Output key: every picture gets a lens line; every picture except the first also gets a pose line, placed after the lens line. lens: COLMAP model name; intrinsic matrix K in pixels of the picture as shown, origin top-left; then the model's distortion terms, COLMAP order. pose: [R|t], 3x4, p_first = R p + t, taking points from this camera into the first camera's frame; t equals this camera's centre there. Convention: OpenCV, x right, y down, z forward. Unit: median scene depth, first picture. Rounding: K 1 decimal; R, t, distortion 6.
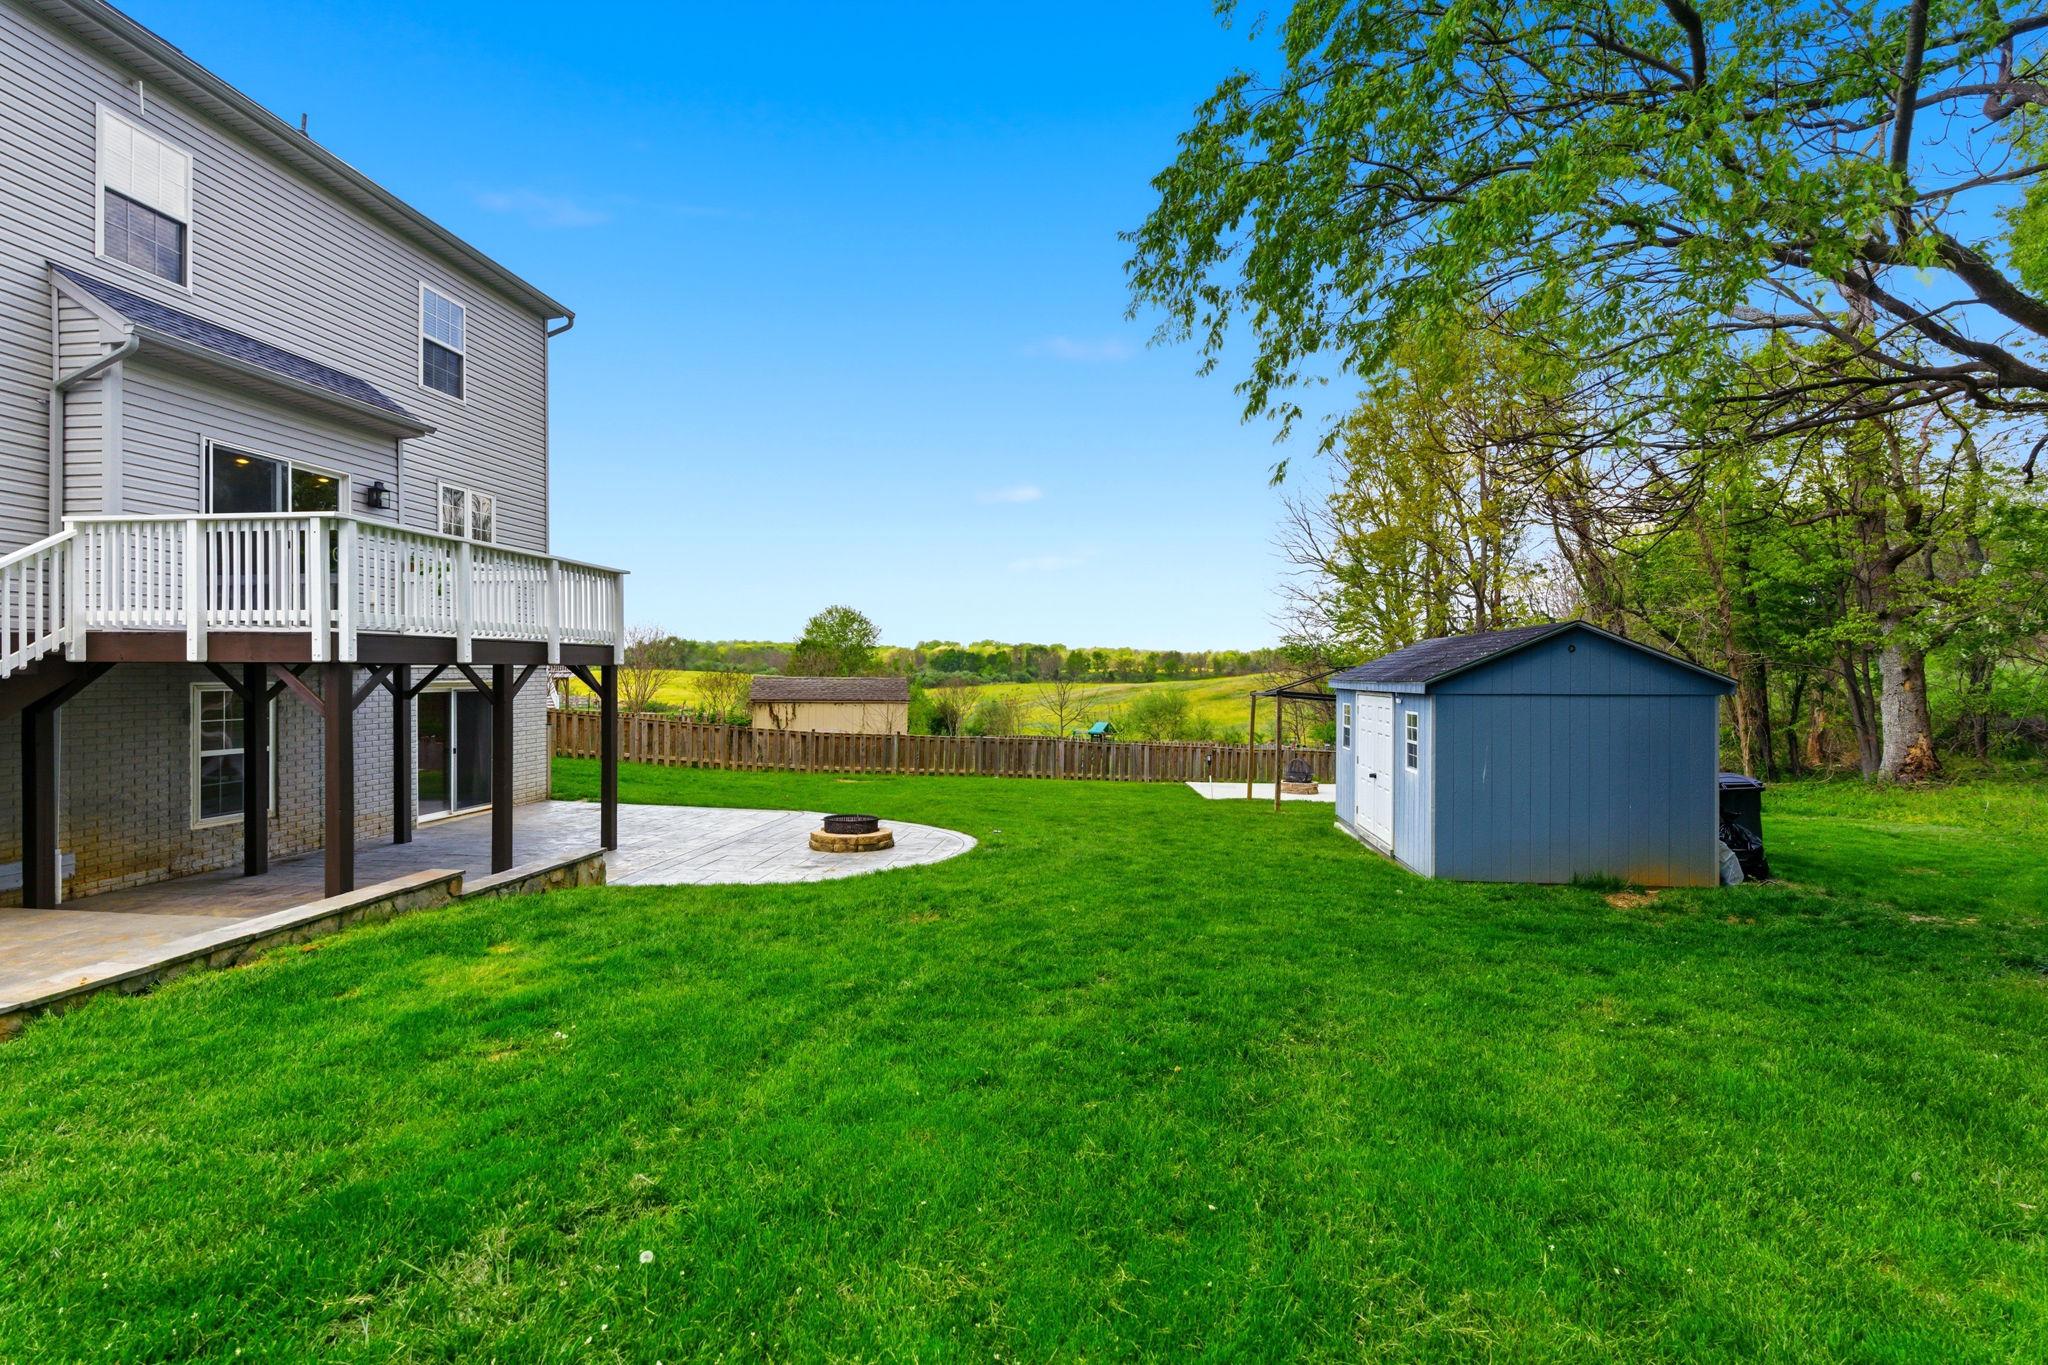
lens RADIAL K [[936.7, 0, 1056.8], [0, 936.7, 677.8], [0, 0, 1]] dist [0.006416, 0.000705]
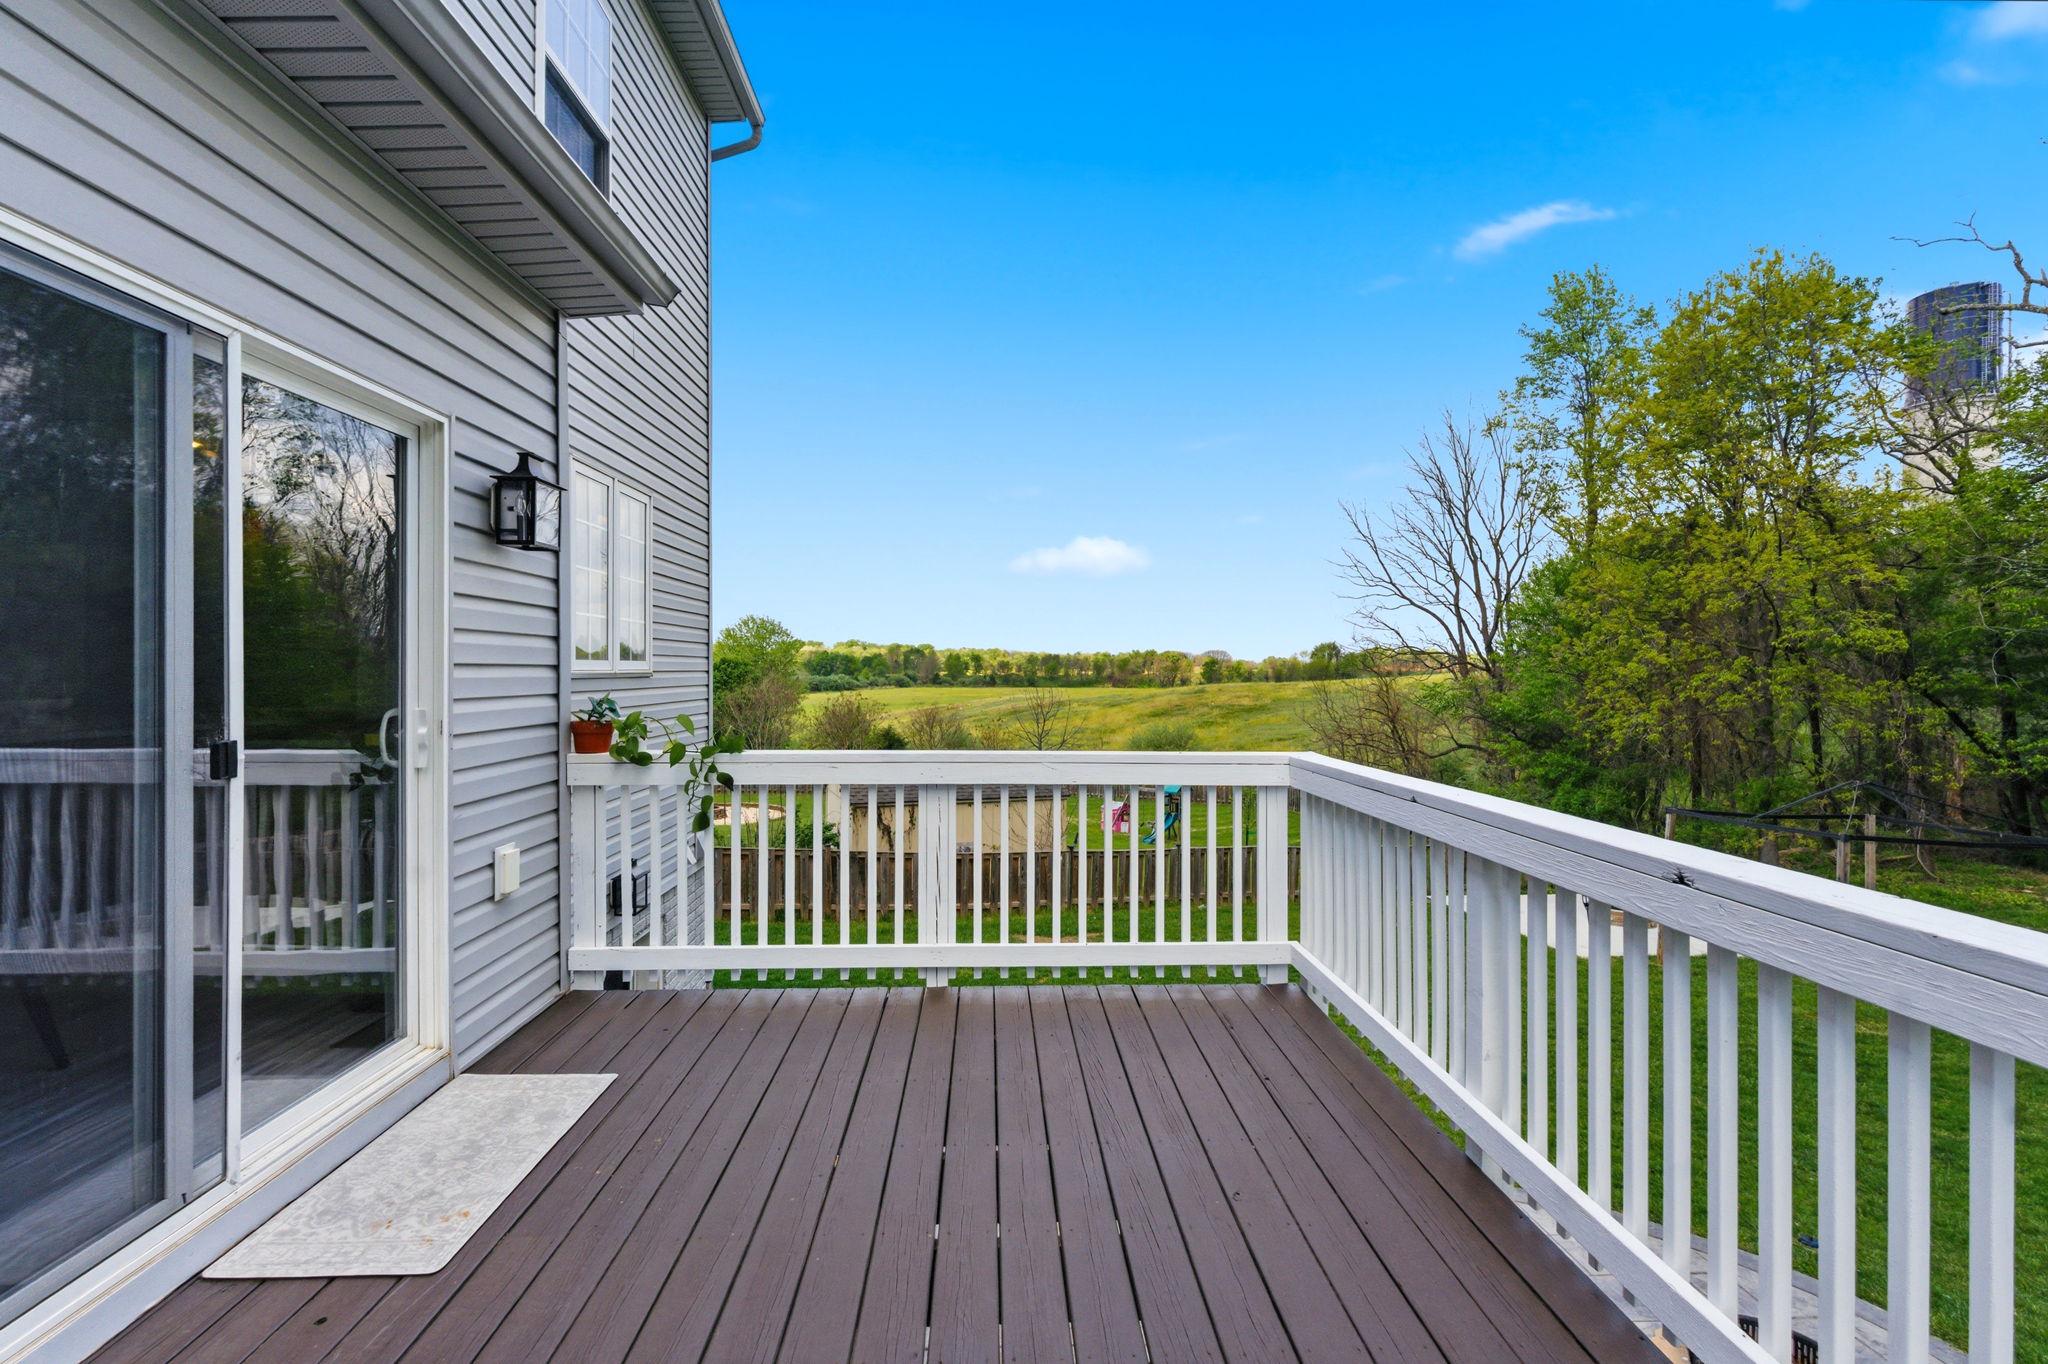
lens RADIAL K [[936.7, 0, 1044.0], [0, 936.7, 671.9], [0, 0, 1]] dist [0.006416, 0.000705]
pose [[0.990839, 0.003451, 0.135007, -0.597557], [-0.002723, 0.999981, -0.005576, -0.140532], [-0.135023, 0.005157, 0.990829, 0.693801]]
